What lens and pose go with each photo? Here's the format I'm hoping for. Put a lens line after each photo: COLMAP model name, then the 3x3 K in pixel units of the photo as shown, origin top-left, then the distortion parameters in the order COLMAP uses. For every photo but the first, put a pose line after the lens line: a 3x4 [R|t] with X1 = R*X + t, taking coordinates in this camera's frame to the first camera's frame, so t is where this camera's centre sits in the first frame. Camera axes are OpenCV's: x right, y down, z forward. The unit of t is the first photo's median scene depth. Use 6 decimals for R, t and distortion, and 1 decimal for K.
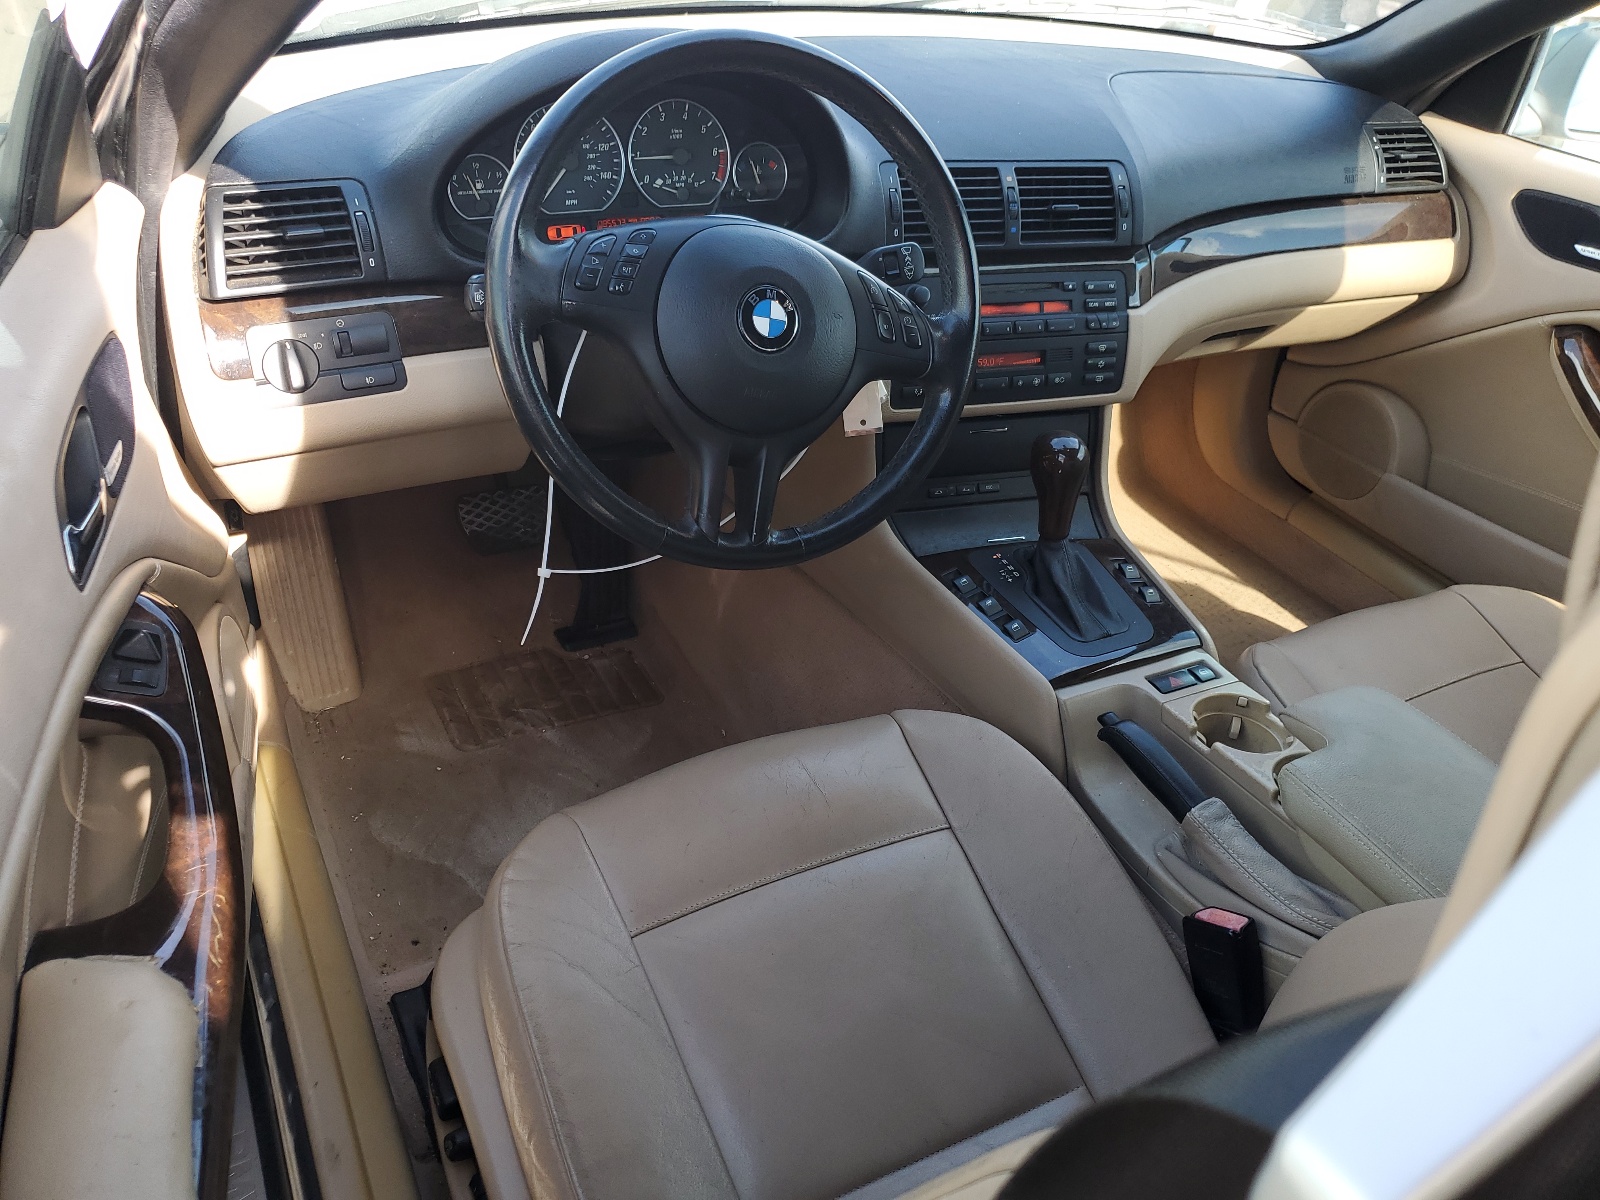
lens RADIAL K [[1182.4, 0, 800.0], [0, 1182.4, 600.0], [0, 0, 1]] dist [0.011084, 0.005388]
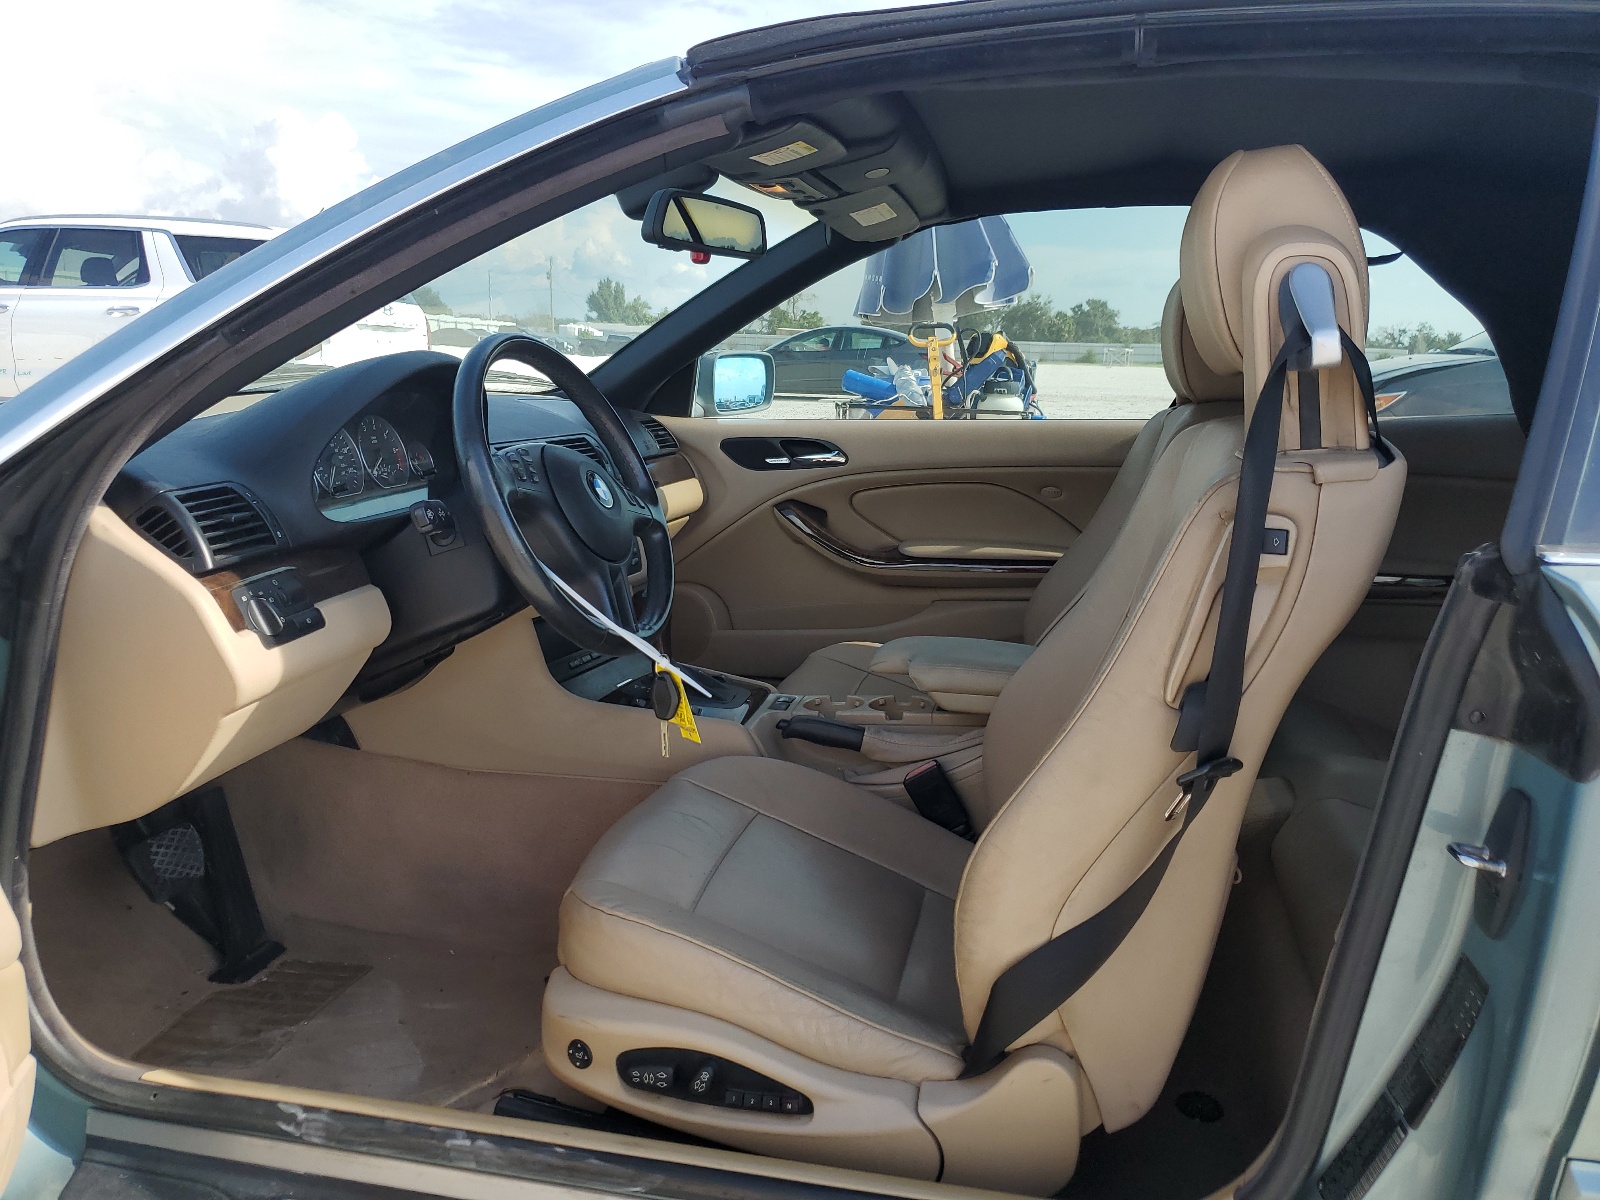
lens RADIAL K [[1182.4, 0, 800.0], [0, 1182.4, 600.0], [0, 0, 1]] dist [0.011084, 0.005388]
pose [[0.632965, -0.235689, 0.737432, -0.865063], [0.481920, 0.865430, -0.137051, 0.191647], [-0.605894, 0.442132, 0.661371, -0.116250]]
